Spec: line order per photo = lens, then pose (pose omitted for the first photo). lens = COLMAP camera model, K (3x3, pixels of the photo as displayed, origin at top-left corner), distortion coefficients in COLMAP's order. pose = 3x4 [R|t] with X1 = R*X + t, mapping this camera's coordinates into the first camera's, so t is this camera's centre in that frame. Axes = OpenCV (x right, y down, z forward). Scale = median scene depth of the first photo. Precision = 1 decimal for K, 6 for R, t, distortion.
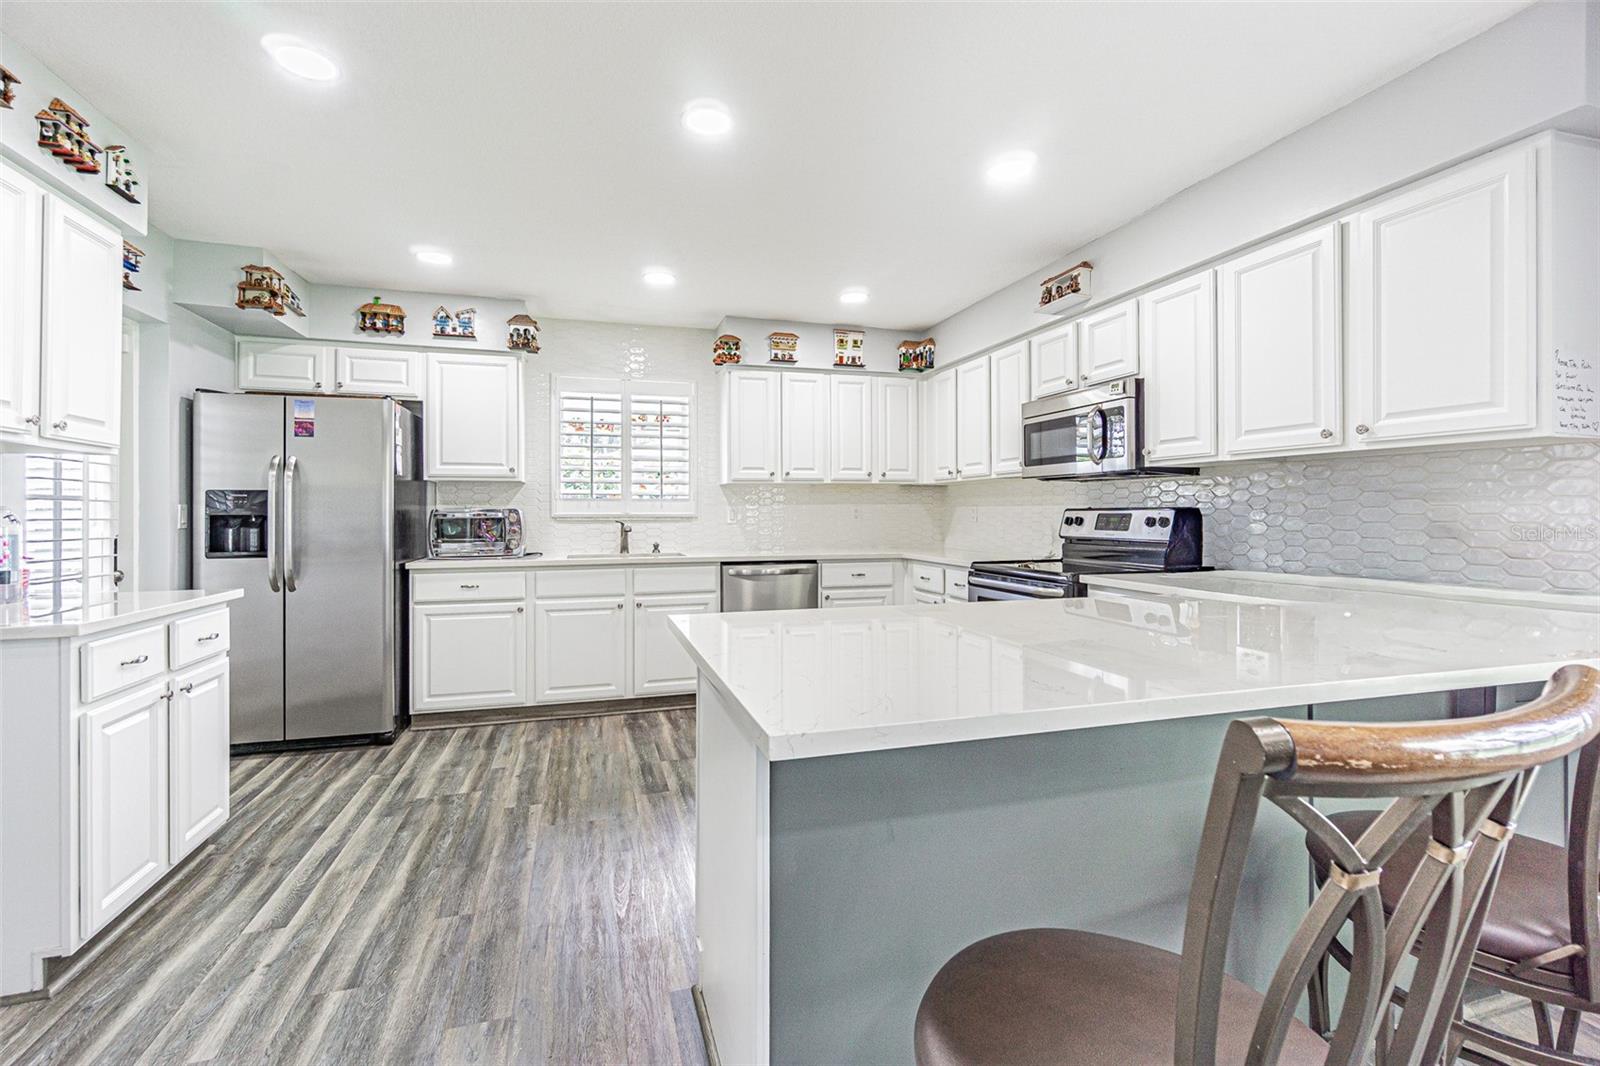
lens RADIAL K [[696.3, 0, 775.6], [0, 696.3, 524.2], [0, 0, 1]] dist [0.000383, 0.000759]
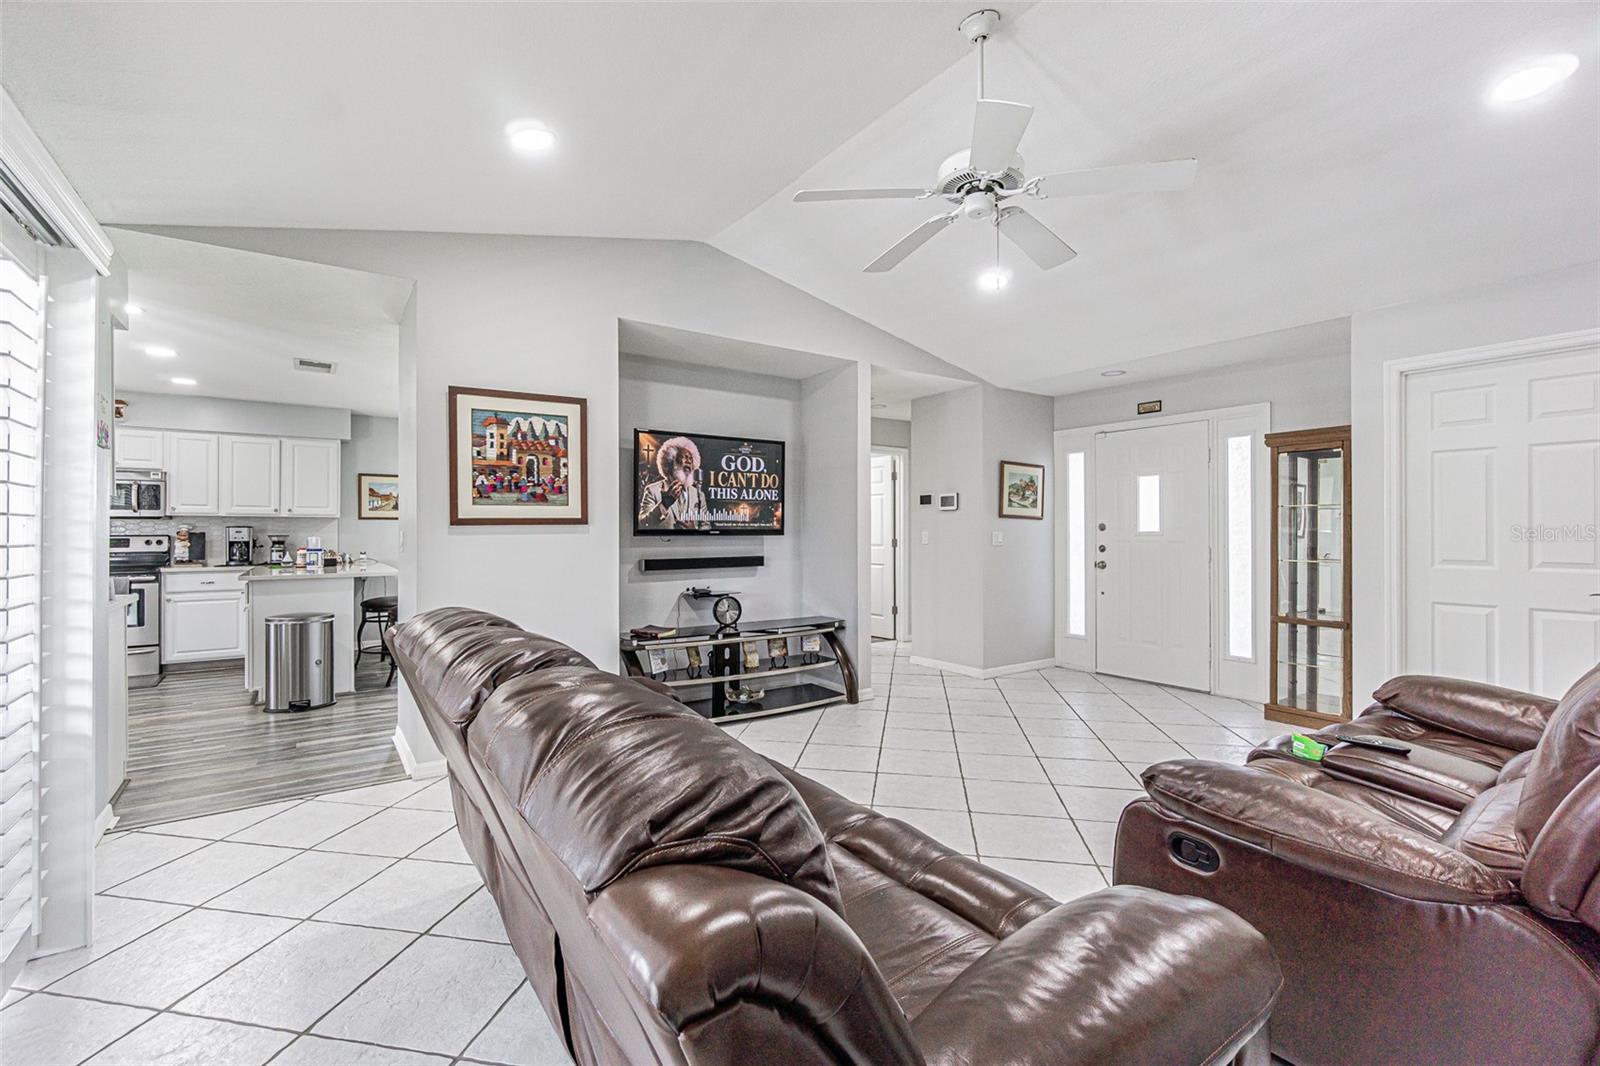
lens RADIAL K [[696.3, 0, 775.6], [0, 696.3, 524.2], [0, 0, 1]] dist [0.000383, 0.000759]
pose [[-0.303213, 0.013836, 0.952822, -1.453751], [0.017288, 0.999810, -0.009017, -0.004994], [-0.952766, 0.013738, -0.303394, -0.061680]]
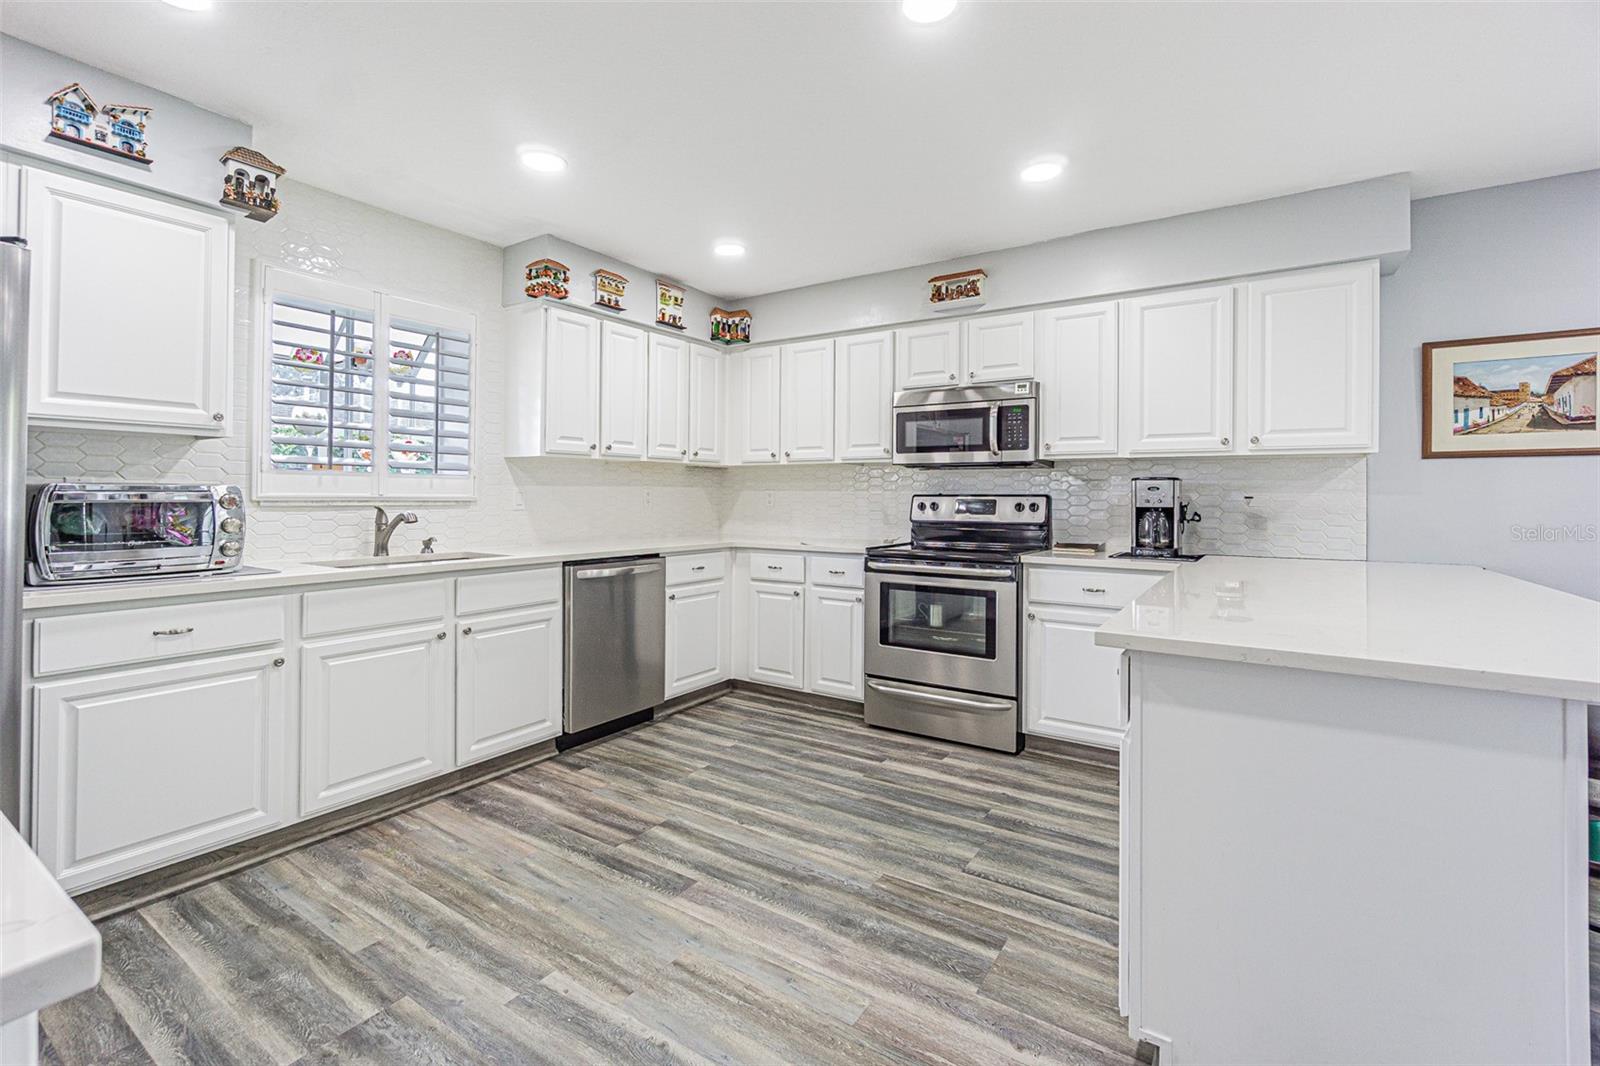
lens RADIAL K [[720.1, 0, 777.0], [0, 720.1, 498.5], [0, 0, 1]] dist [-0.000200, 0.000762]
pose [[0.767247, 0.005516, 0.641328, -0.418277], [0.002844, 0.999924, -0.012003, -0.003403], [-0.641346, 0.011033, 0.767173, 0.271626]]
